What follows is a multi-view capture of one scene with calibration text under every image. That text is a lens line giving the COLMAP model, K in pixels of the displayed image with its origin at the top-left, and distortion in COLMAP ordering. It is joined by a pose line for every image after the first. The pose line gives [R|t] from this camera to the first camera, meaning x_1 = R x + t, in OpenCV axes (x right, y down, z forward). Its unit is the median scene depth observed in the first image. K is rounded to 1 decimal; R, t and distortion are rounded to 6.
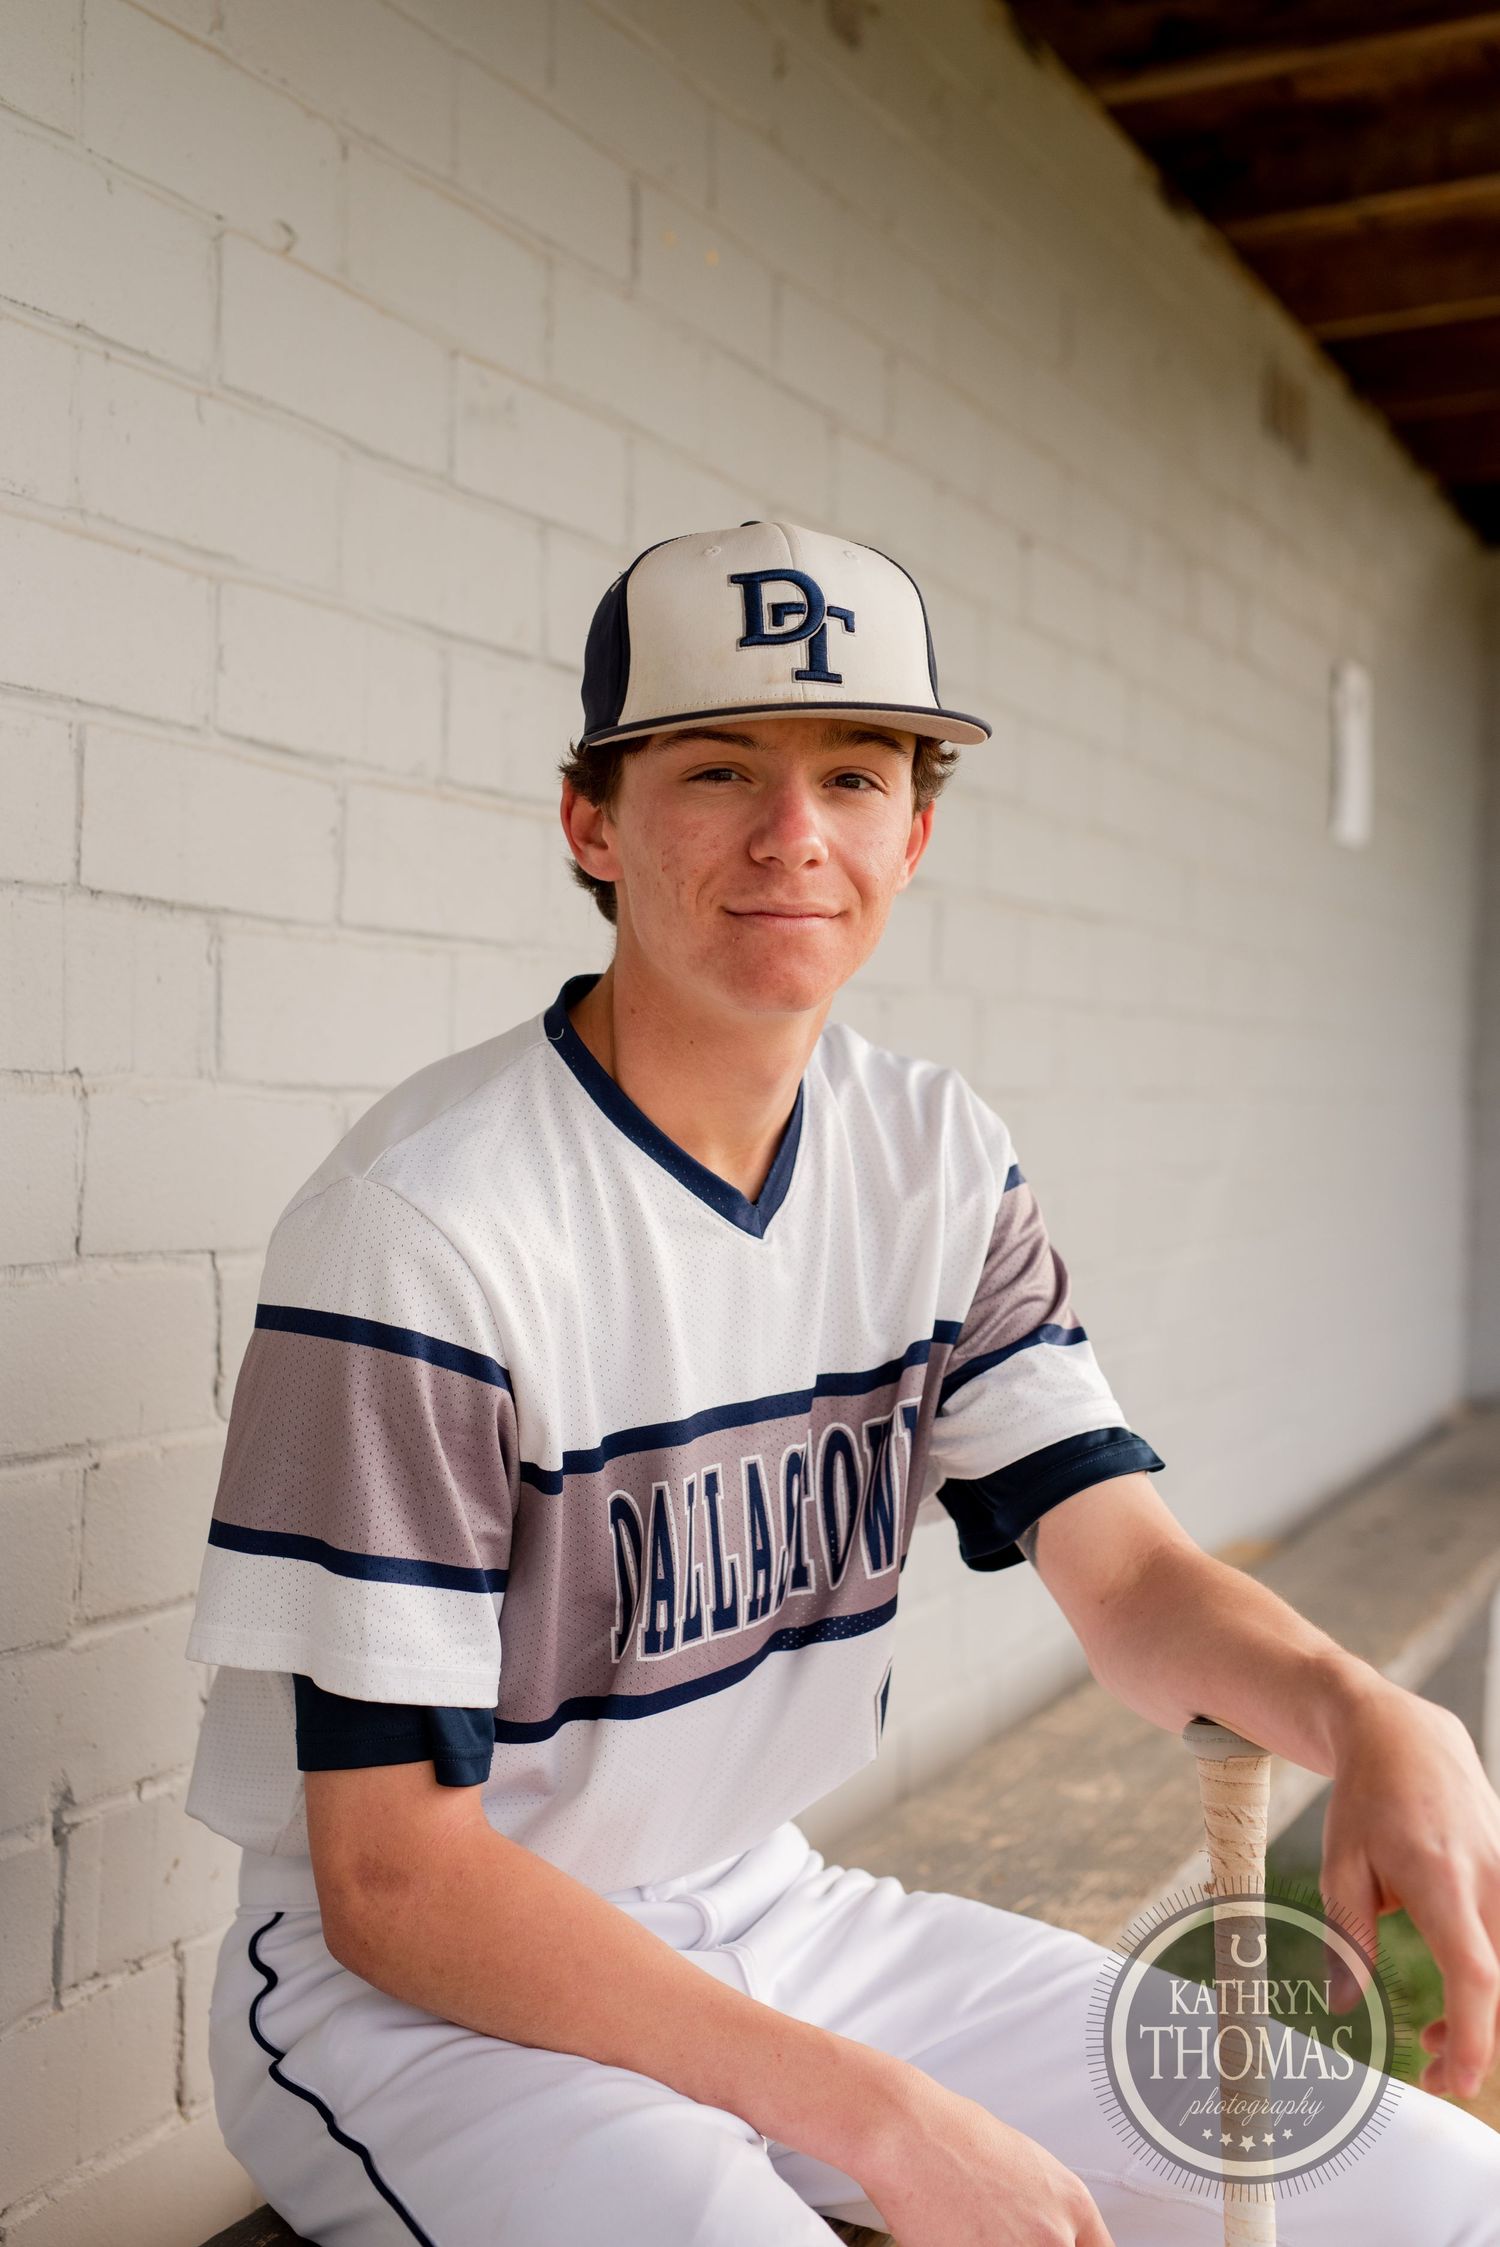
lens RADIAL K [[2976.6, 0, 750.0], [0, 2976.6, 1123.5], [0, 0, 1]] dist [0.146942, -0.520873]
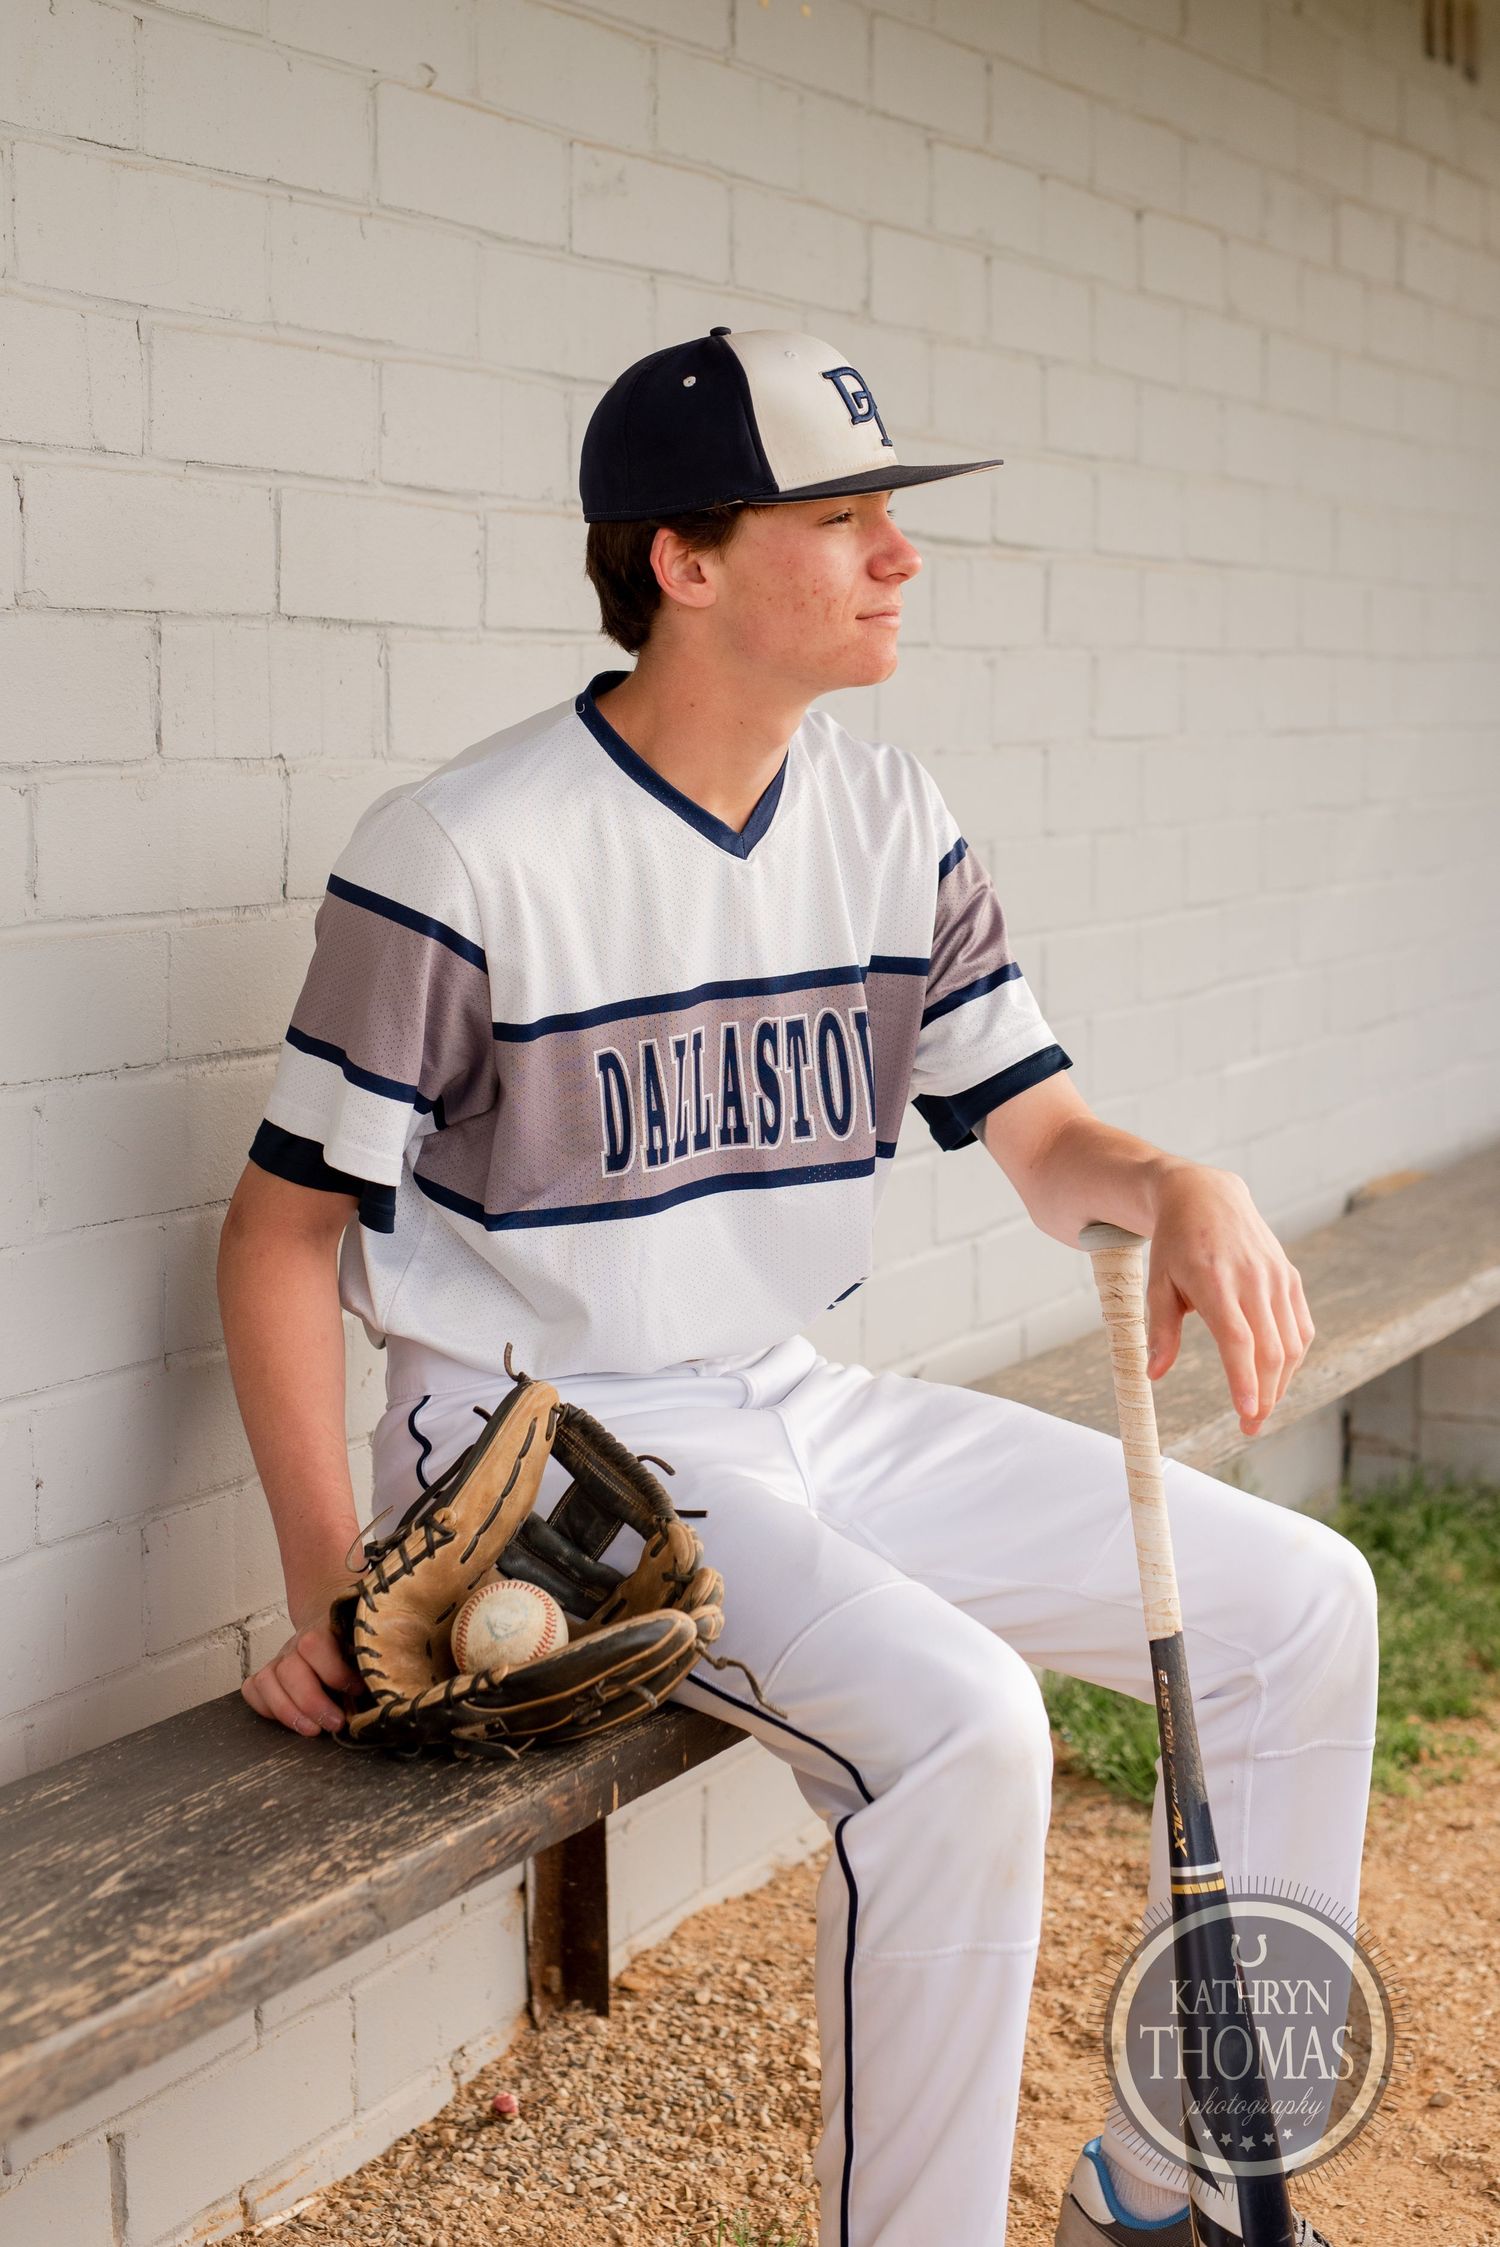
lens RADIAL K [[3169.6, 0, 750.0], [0, 3169.6, 1123.5], [0, 0, 1]] dist [0.093224, -0.009429]
pose [[0.997650, 0.001437, -0.068495, 0.070980], [0.006670, 0.992993, 0.117989, -0.020012], [0.068185, -0.118169, 0.990650, -0.360675]]
